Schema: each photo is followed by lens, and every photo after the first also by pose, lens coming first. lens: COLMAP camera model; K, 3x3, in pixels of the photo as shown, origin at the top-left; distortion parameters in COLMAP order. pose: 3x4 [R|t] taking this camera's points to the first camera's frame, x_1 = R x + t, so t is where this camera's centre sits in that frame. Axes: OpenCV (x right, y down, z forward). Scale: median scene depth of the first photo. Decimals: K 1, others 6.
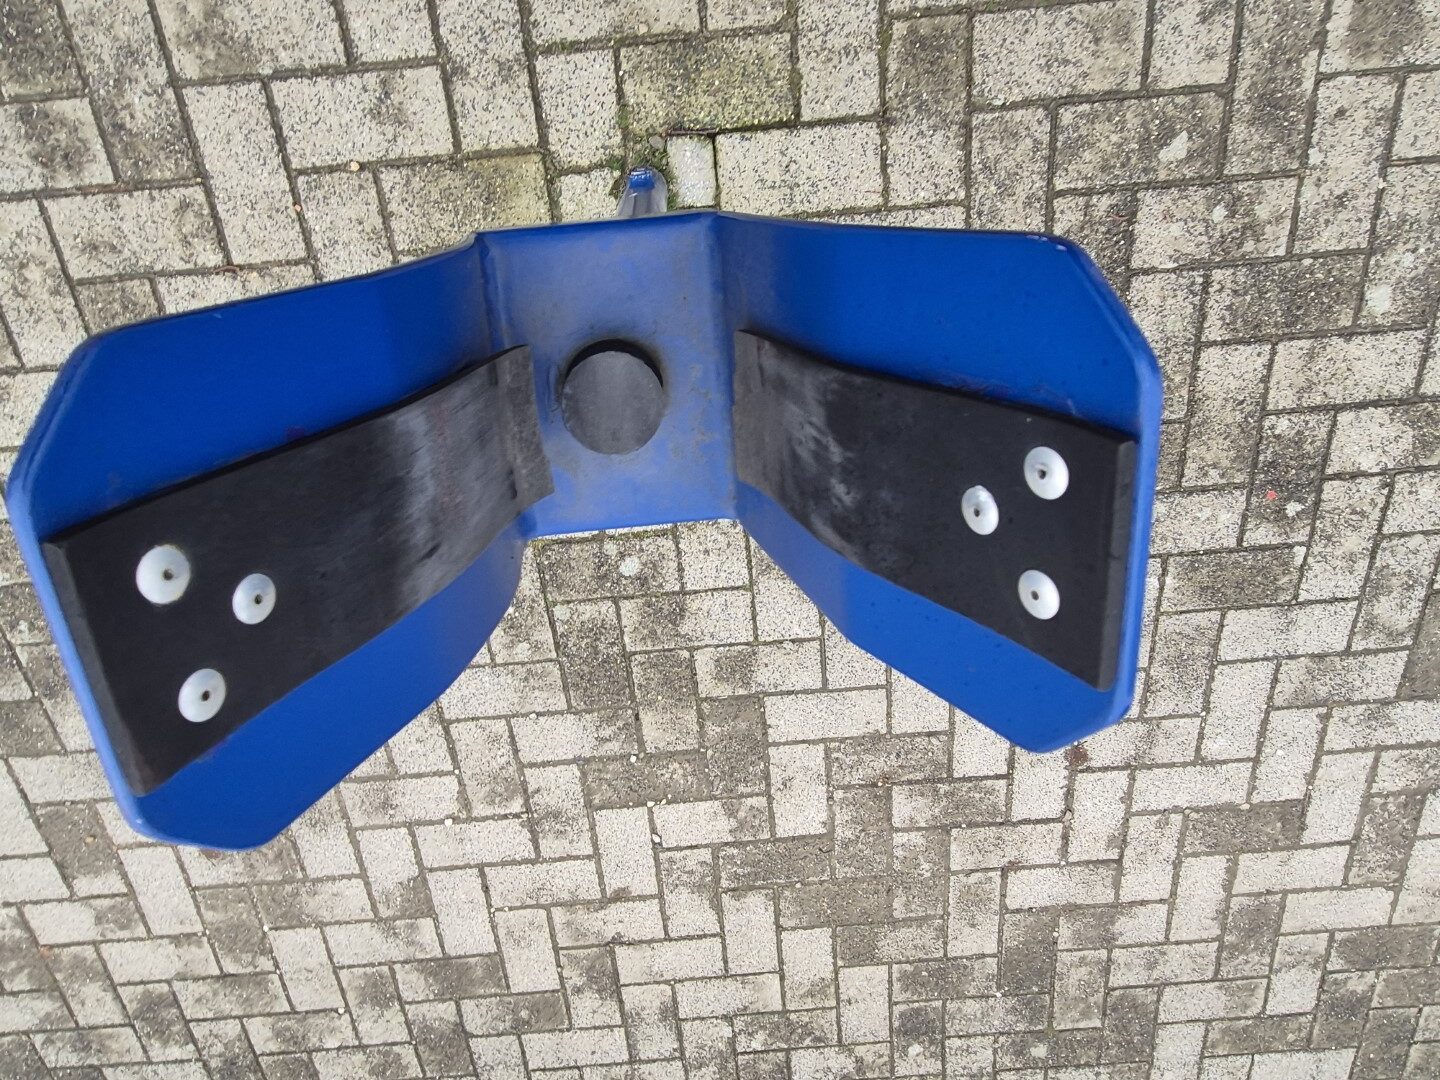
lens RADIAL K [[952.9, 0, 724.9], [0, 952.9, 554.3], [0, 0, 1]] dist [0.000525, 0.004560]
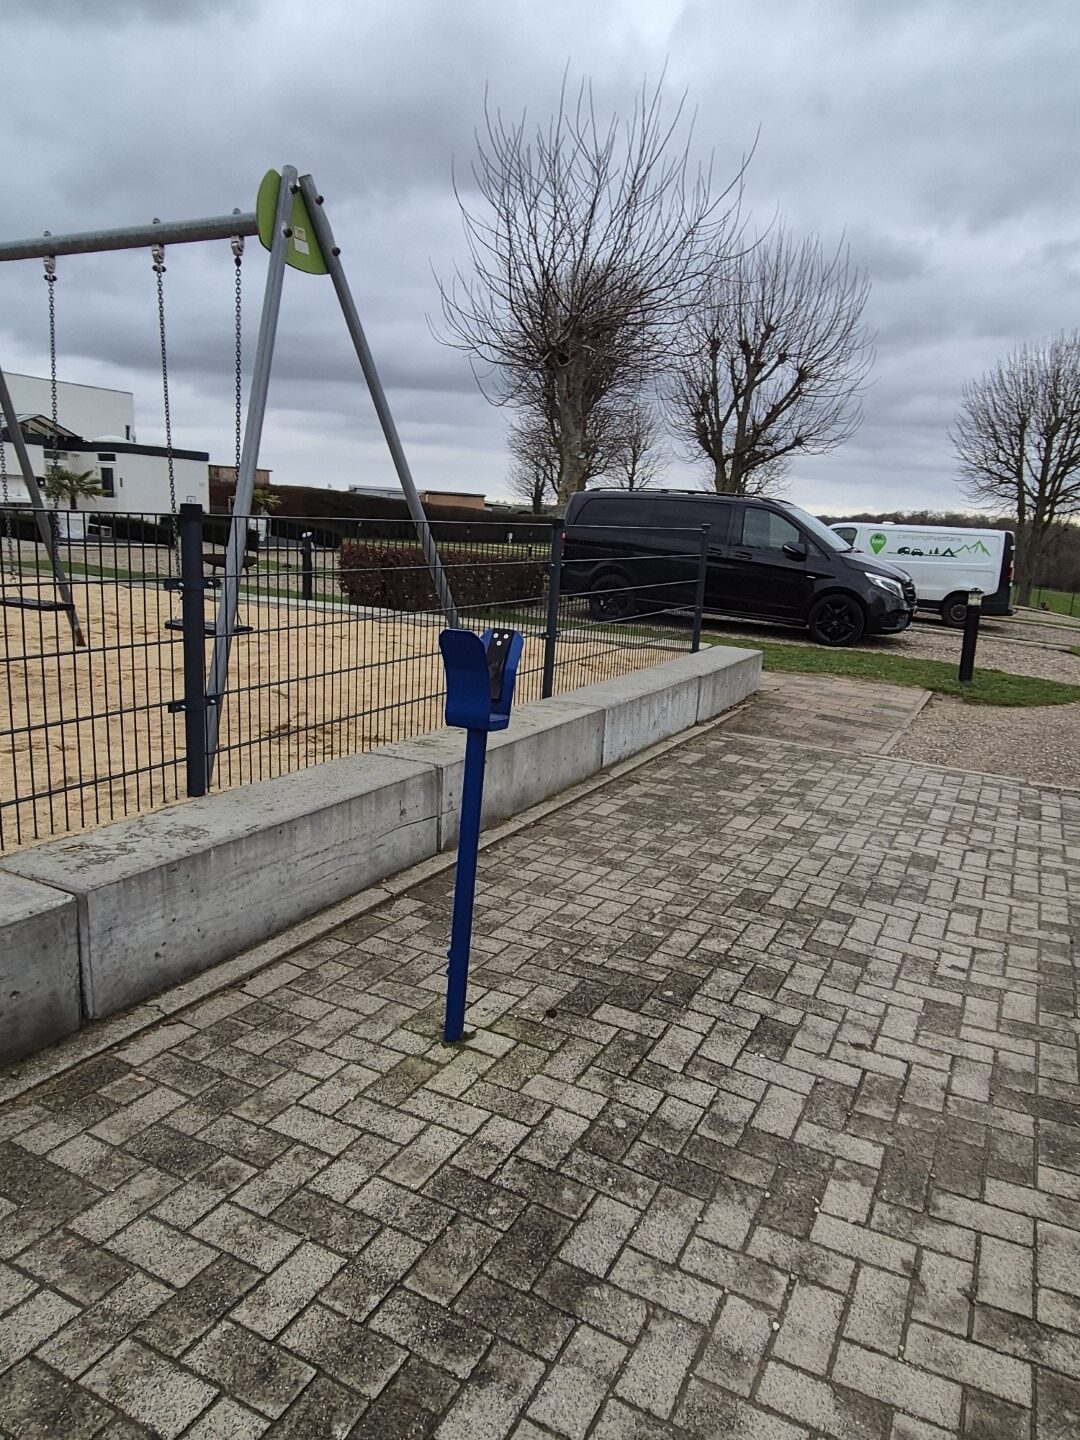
lens RADIAL K [[952.9, 0, 541.1], [0, 952.9, 722.1], [0, 0, 1]] dist [0.000525, 0.004560]
pose [[0.540012, -0.158729, 0.826554, -1.480206], [0.777451, -0.282135, -0.562112, 1.065720], [0.322423, 0.946153, -0.028952, 0.407182]]
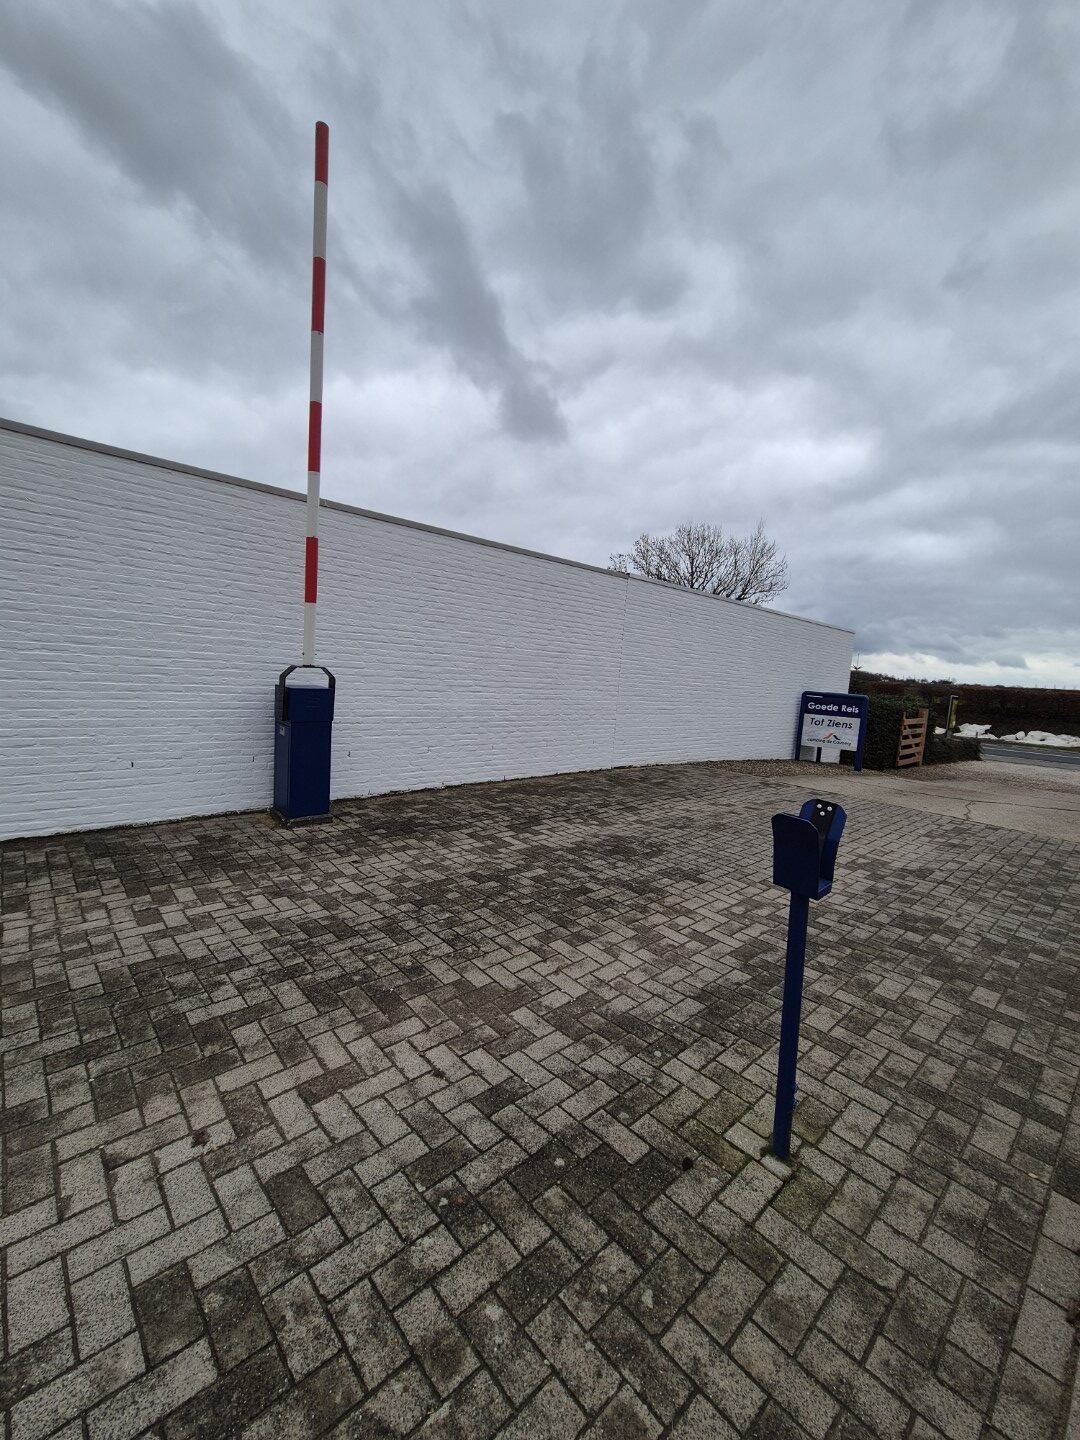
lens RADIAL K [[592.2, 0, 548.9], [0, 592.2, 722.3], [0, 0, 1]] dist [0.001704, -0.000407]
pose [[-0.777844, -0.001164, -0.628456, 1.218083], [-0.525877, -0.546340, 0.651894, -0.414690], [-0.344109, 0.837563, 0.424355, -0.341958]]
